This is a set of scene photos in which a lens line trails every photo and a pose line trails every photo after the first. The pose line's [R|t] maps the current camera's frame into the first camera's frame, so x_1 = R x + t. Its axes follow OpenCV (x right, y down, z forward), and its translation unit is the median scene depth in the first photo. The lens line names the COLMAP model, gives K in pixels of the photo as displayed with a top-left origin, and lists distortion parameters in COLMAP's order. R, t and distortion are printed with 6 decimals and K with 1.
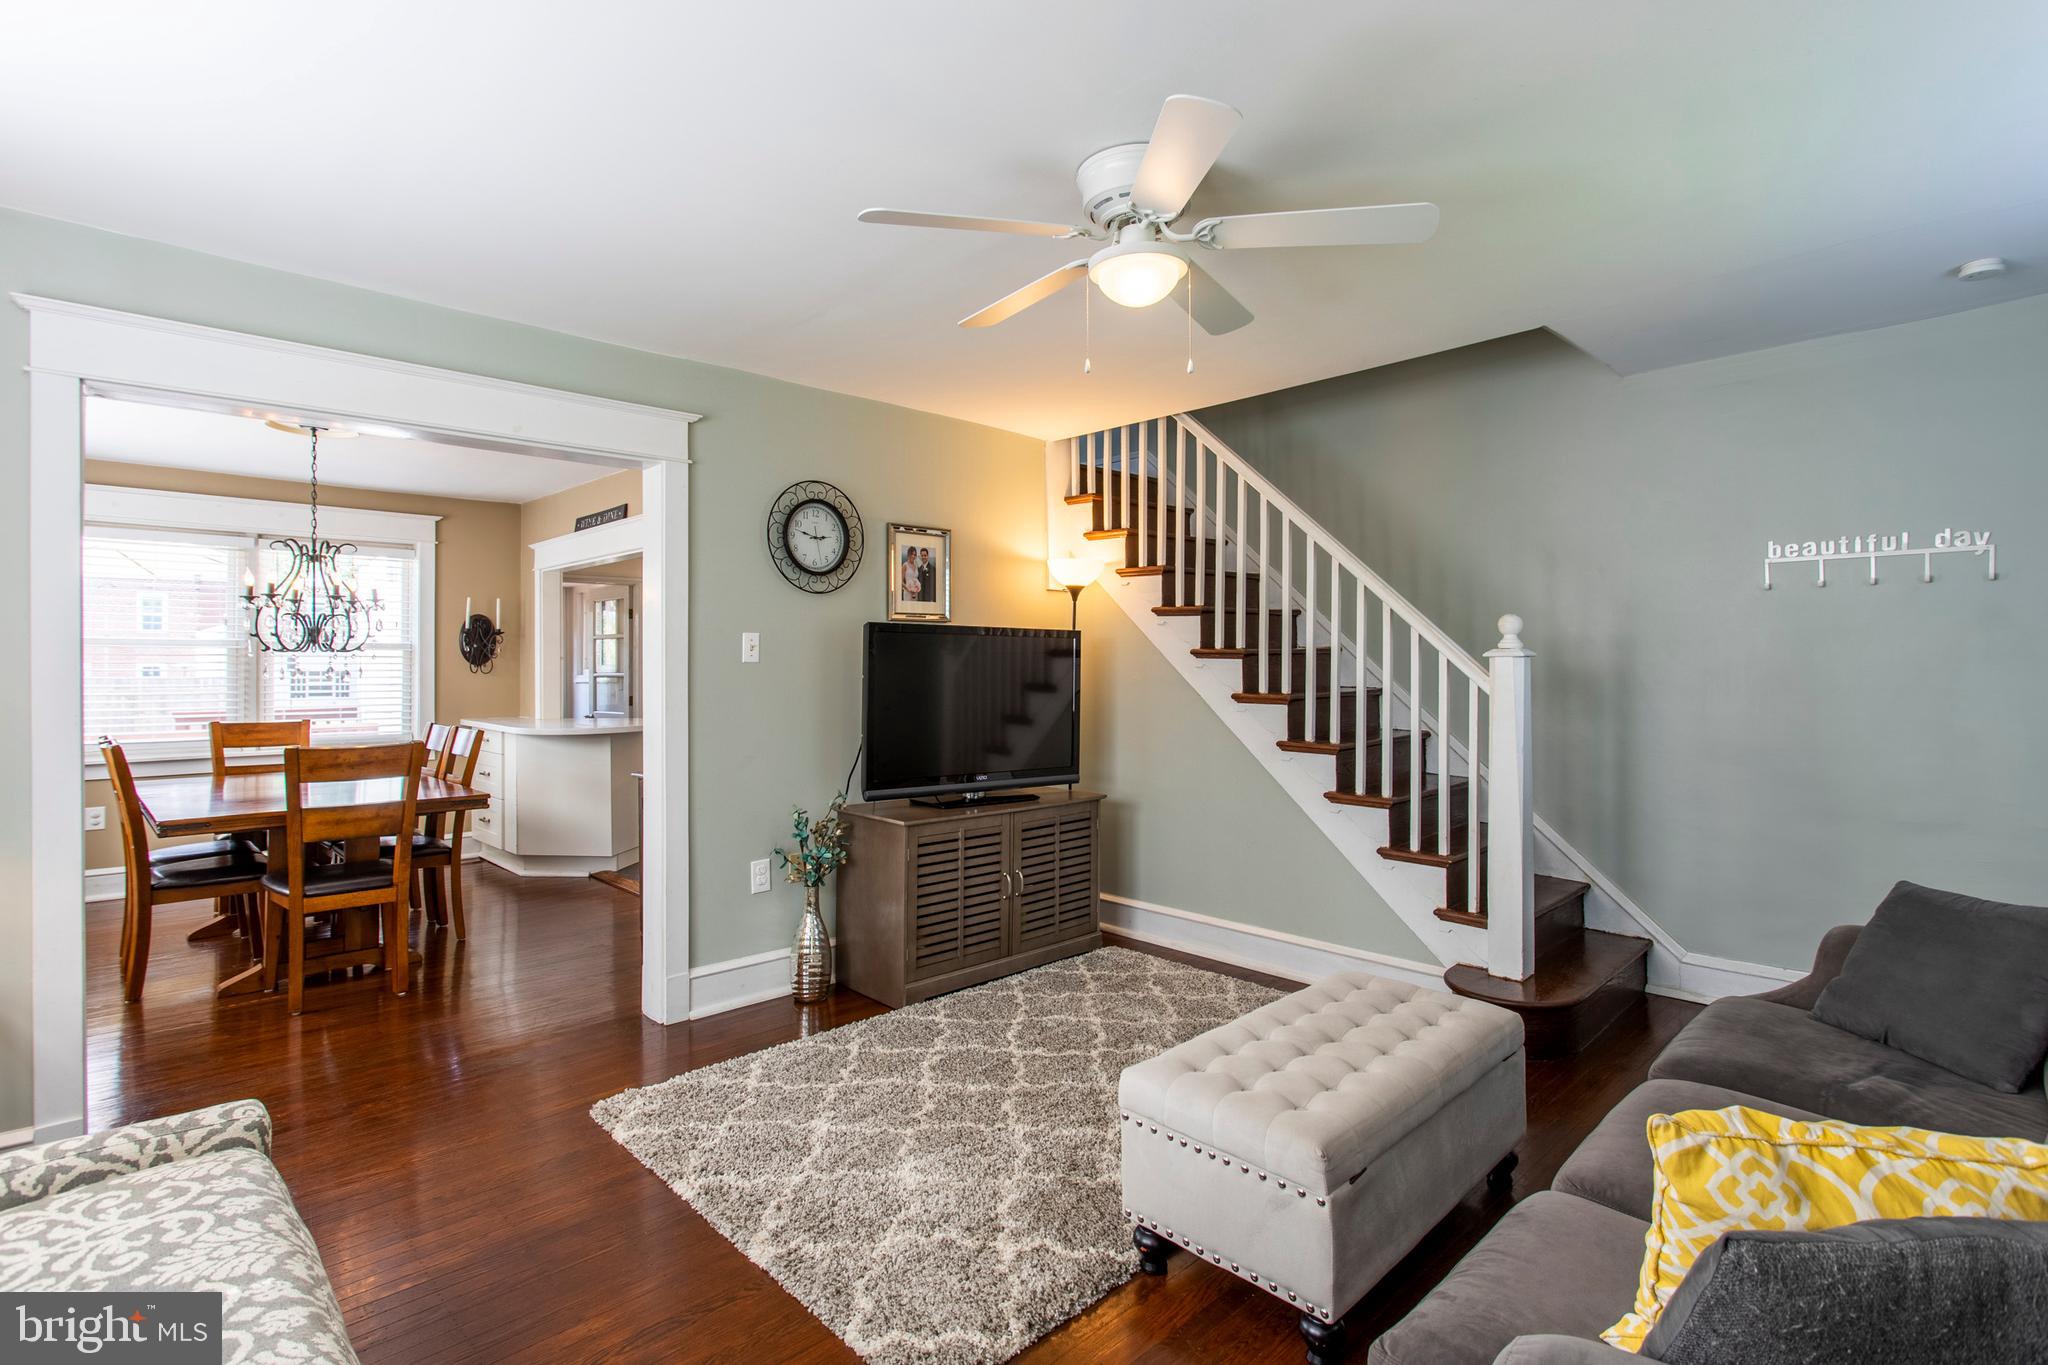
lens RADIAL K [[990.9, 0, 1003.6], [0, 990.9, 683.0], [0, 0, 1]] dist [-0.002382, 0.000166]
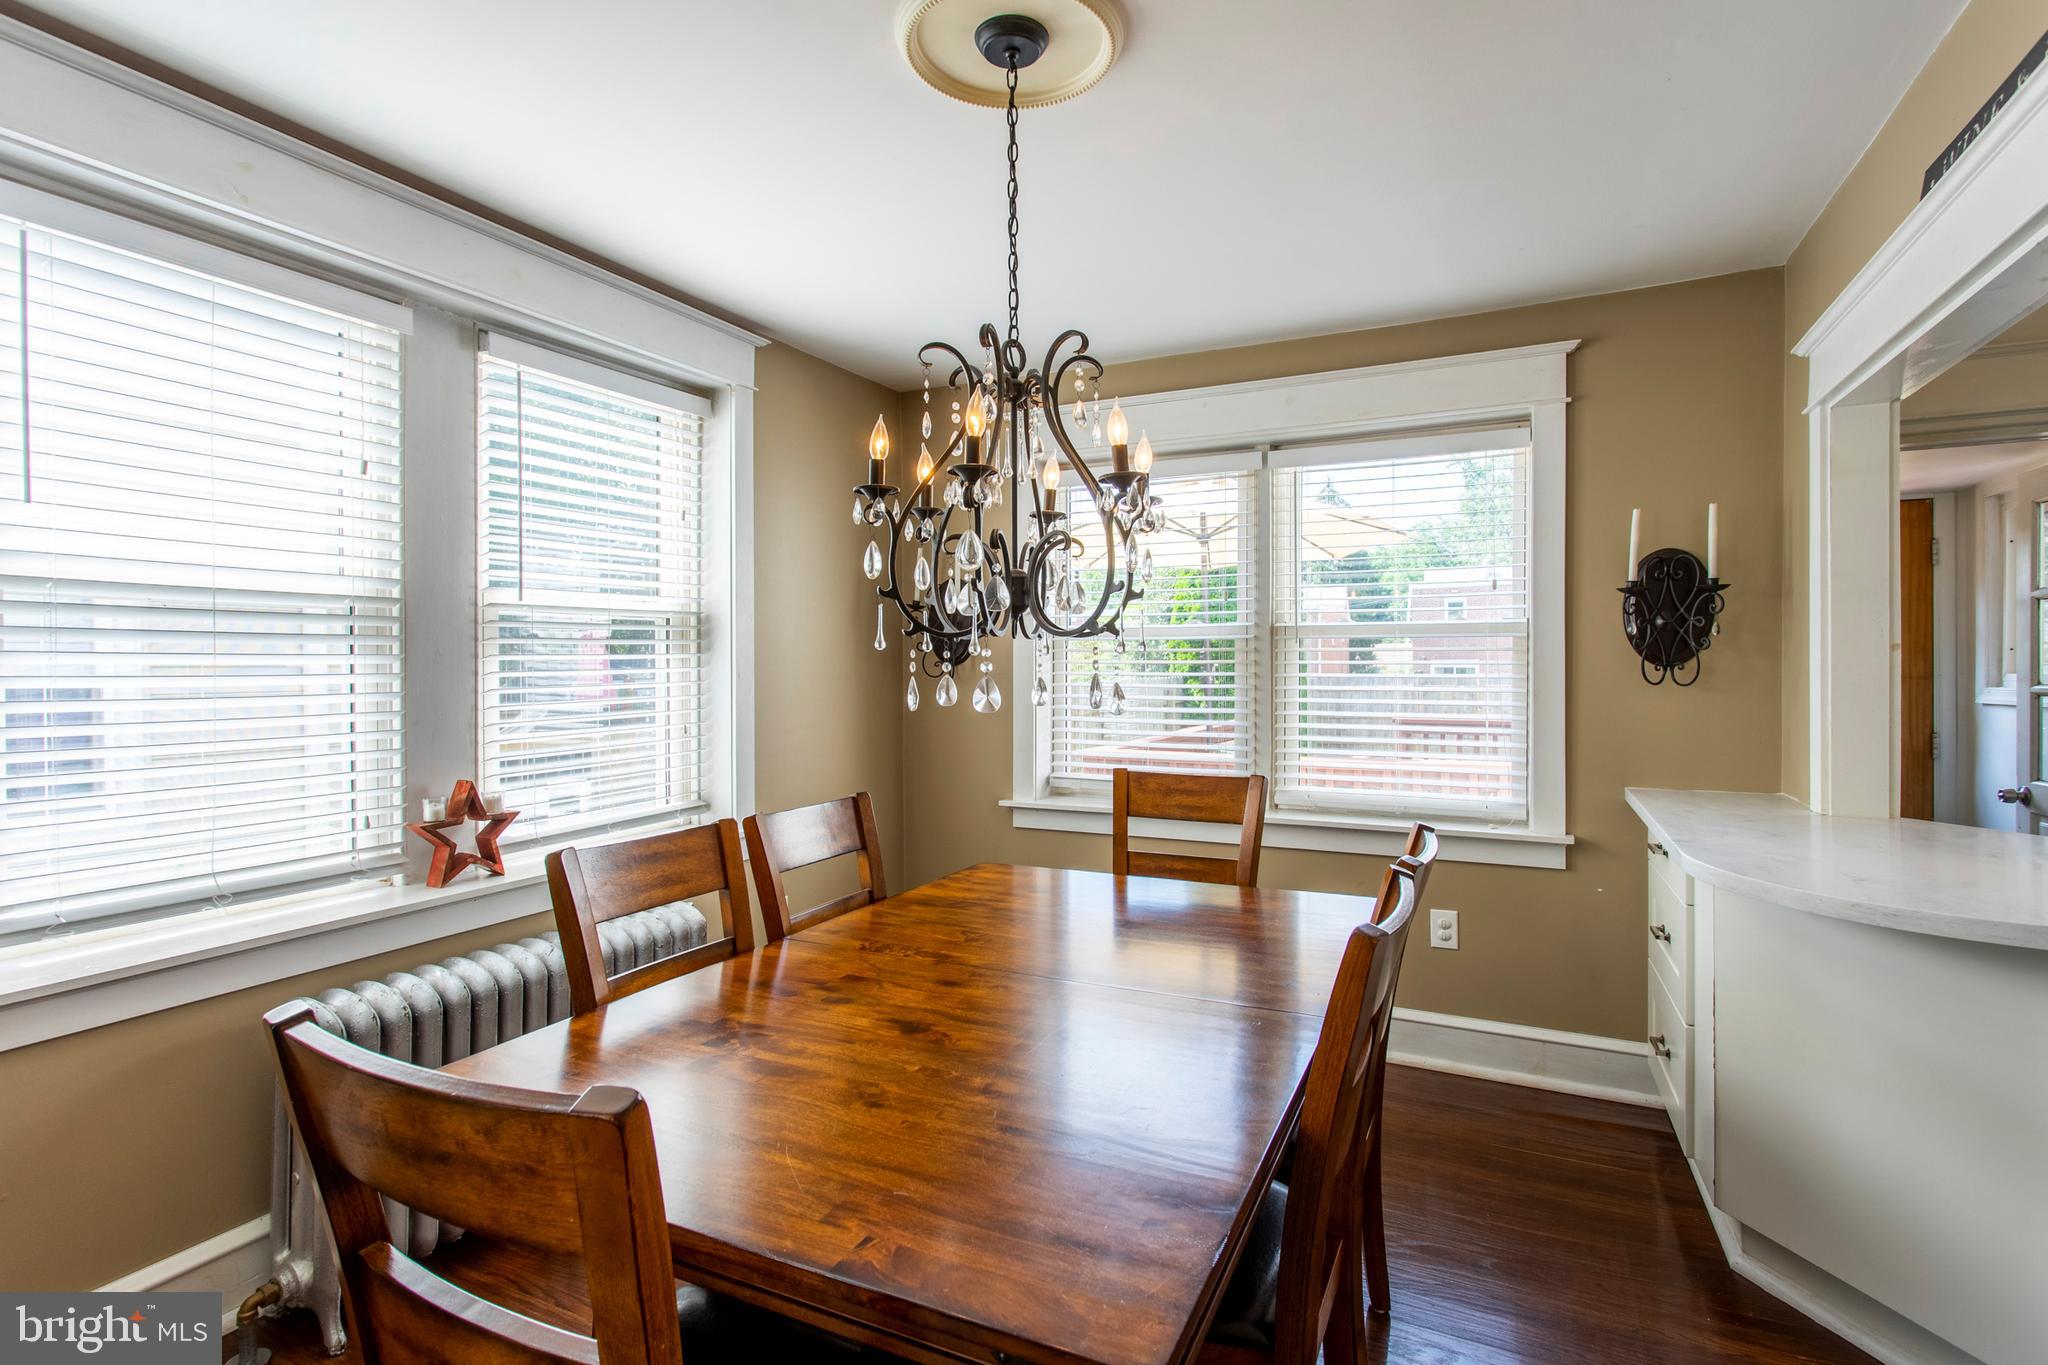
lens RADIAL K [[982.6, 0, 1026.5], [0, 982.6, 725.7], [0, 0, 1]] dist [-0.003344, -0.000287]
pose [[0.353931, 0.050179, -0.933924, -0.232350], [-0.001298, 0.998585, 0.053162, -0.014535], [0.935271, -0.017603, 0.353496, 0.609472]]
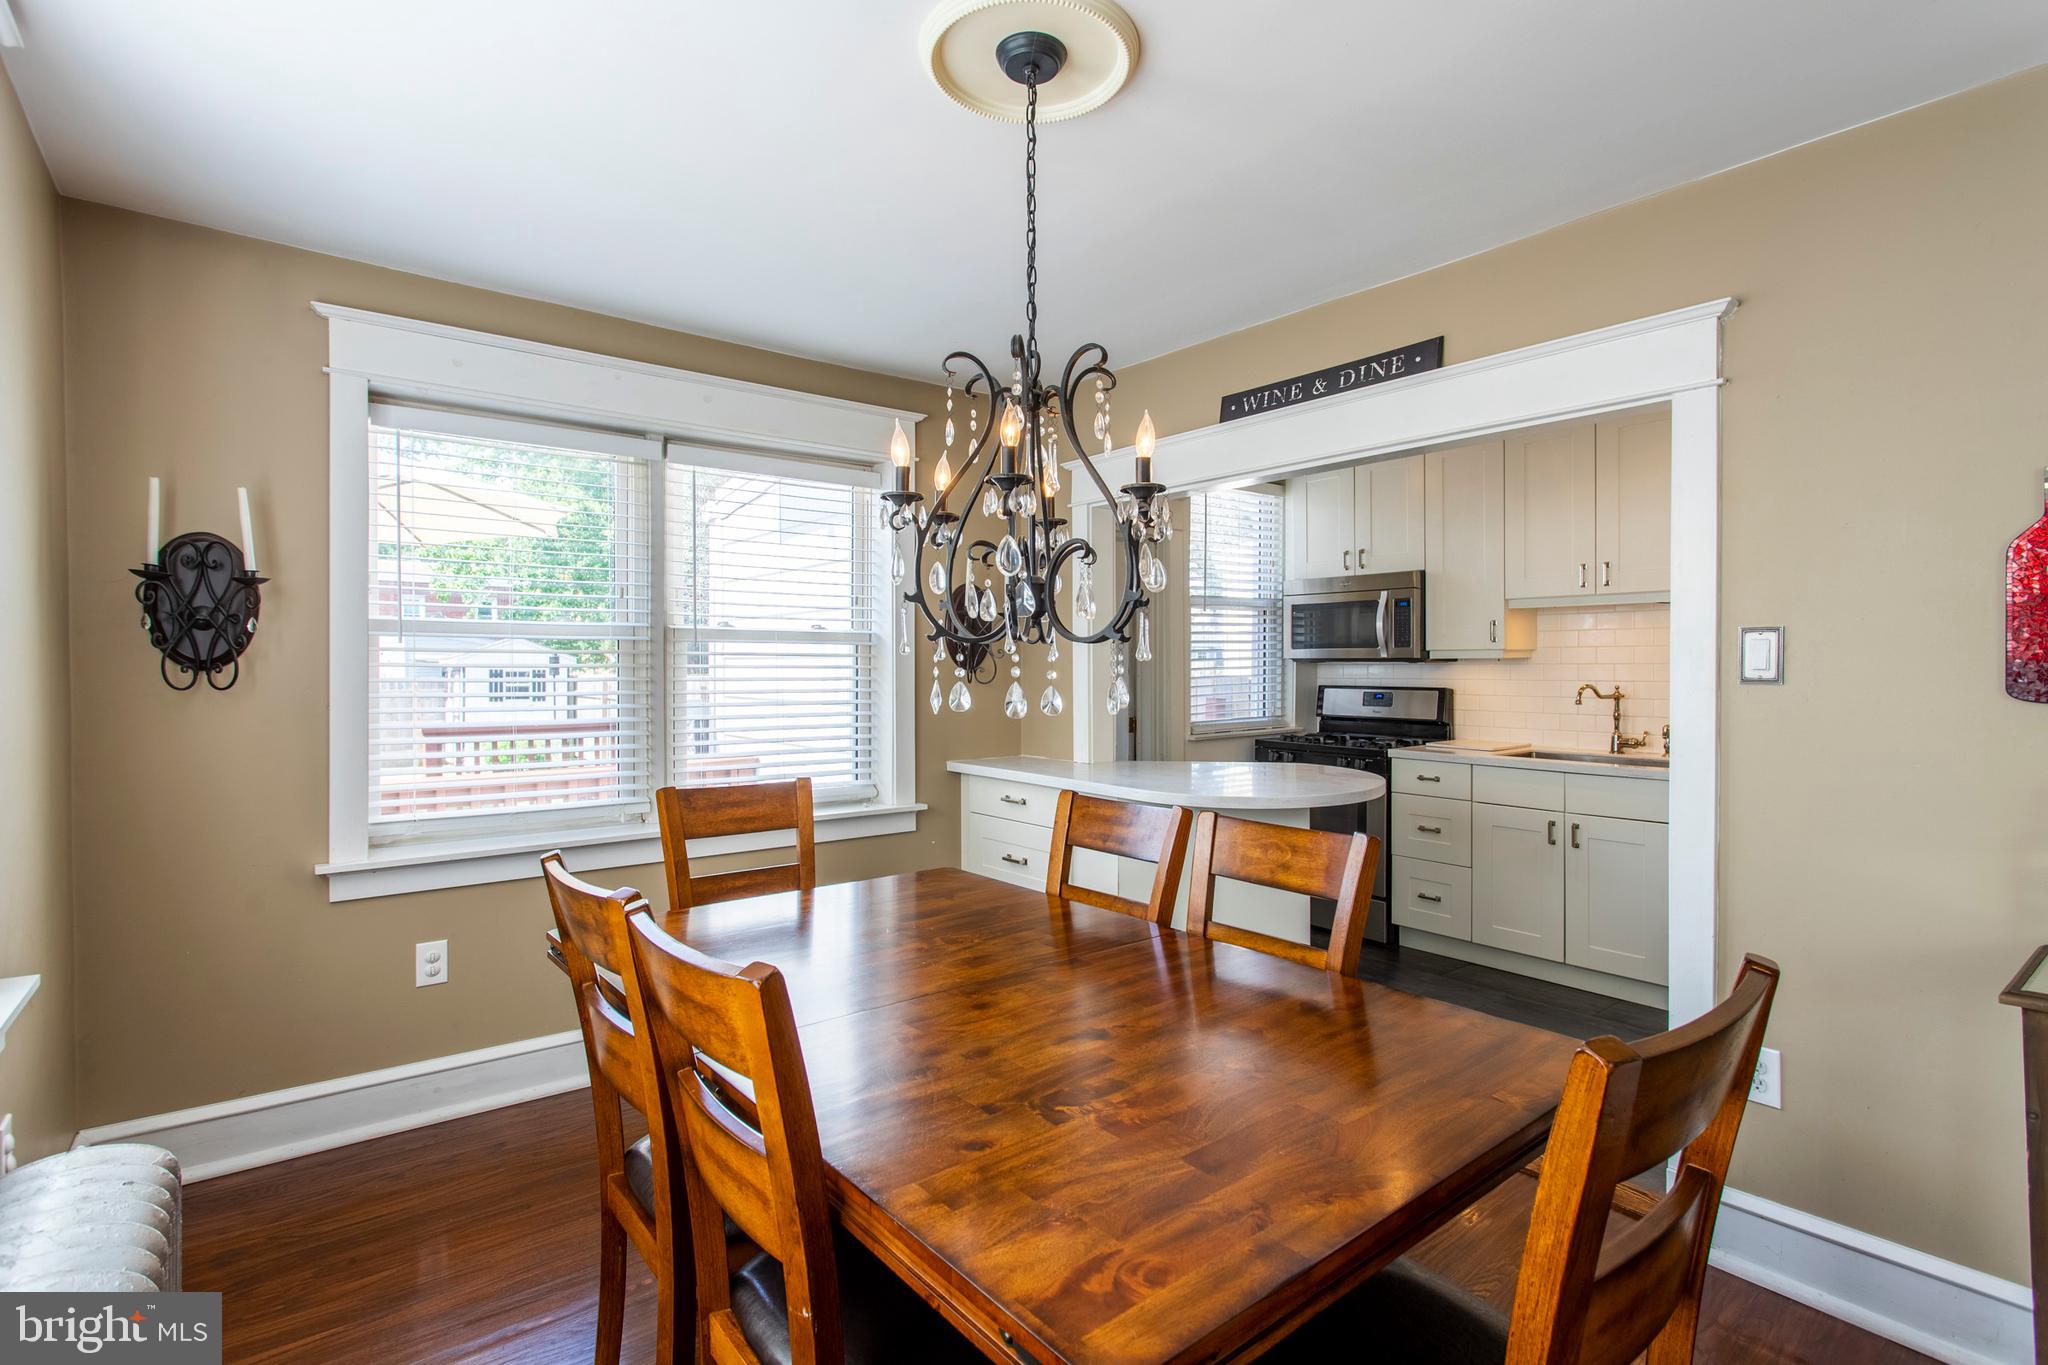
lens RADIAL K [[999.5, 0, 1021.1], [0, 999.5, 672.2], [0, 0, 1]] dist [0.004253, 0.000305]
pose [[0.995907, -0.009018, -0.089936, -0.469862], [0.008713, 0.999955, -0.003783, -0.012944], [0.089966, 0.002984, 0.995940, 0.419834]]
